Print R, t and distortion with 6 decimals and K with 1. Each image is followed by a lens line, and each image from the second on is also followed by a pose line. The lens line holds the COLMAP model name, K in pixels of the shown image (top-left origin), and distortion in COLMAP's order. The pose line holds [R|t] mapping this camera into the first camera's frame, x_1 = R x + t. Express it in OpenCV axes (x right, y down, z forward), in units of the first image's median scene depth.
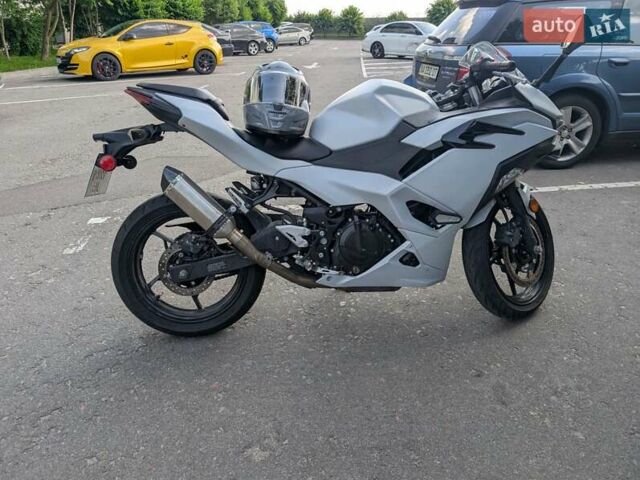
lens RADIAL K [[506.0, 0, 331.4], [0, 506.0, 239.9], [0, 0, 1]] dist [0.064173, -0.045994]
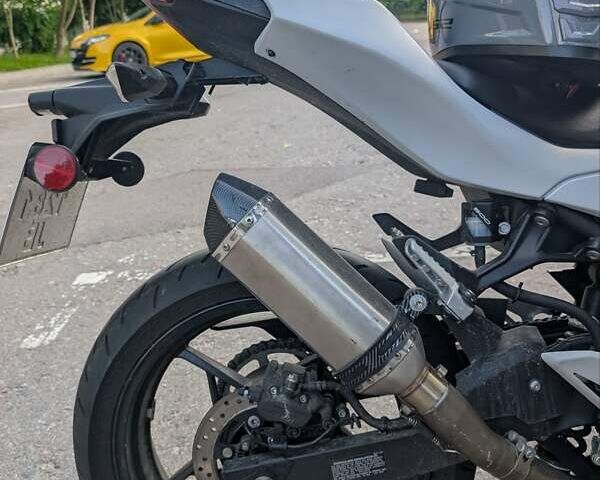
lens RADIAL K [[506.5, 0, 300.0], [0, 506.5, 240.0], [0, 0, 1]] dist [0.038595, 0.008300]
pose [[0.993319, -0.001285, -0.115397, -0.221851], [-0.002987, 0.999317, -0.036845, -0.085271], [0.115366, 0.036944, 0.992636, 0.643721]]
